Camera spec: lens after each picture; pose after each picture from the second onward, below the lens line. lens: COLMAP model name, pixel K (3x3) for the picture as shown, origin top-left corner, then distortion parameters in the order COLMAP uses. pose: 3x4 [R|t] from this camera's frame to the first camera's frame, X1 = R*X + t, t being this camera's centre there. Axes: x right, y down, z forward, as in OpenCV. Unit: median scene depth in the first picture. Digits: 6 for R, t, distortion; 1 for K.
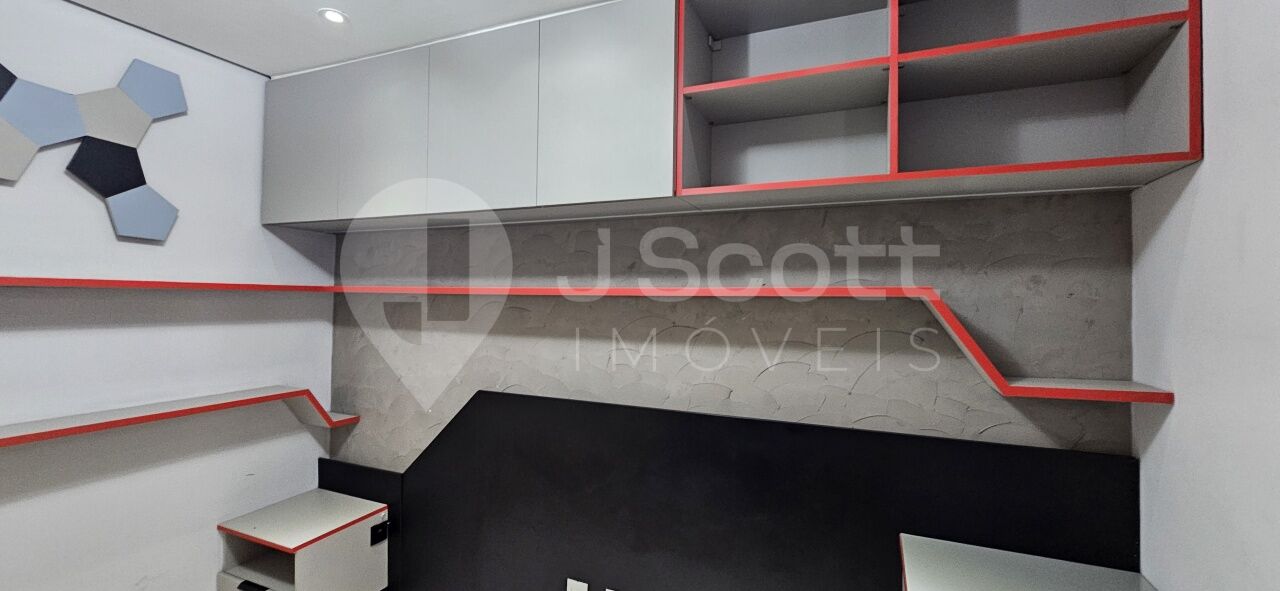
lens RADIAL K [[526.3, 0, 644.0], [0, 526.3, 290.2], [0, 0, 1]] dist [-0.001768, -0.000218]
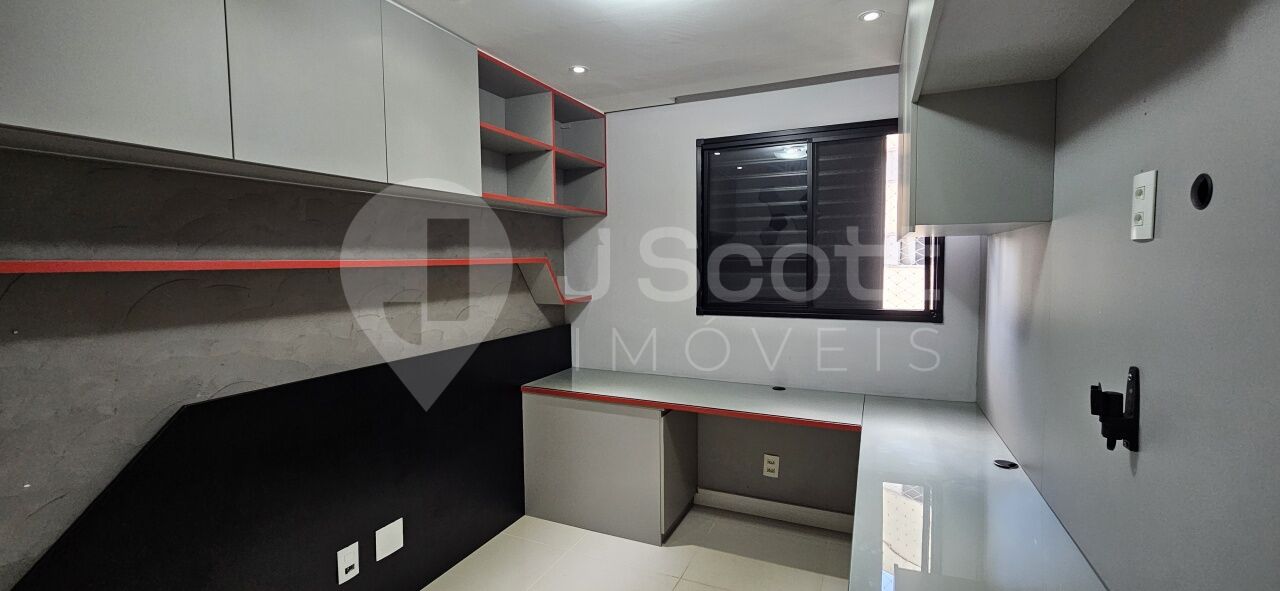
lens RADIAL K [[526.3, 0, 644.0], [0, 526.3, 290.2], [0, 0, 1]] dist [-0.001768, -0.000218]
pose [[0.016600, -0.068560, 0.997509, -1.428999], [0.001768, 0.997647, 0.068540, -0.017107], [-0.999861, 0.000626, 0.016682, 0.527202]]
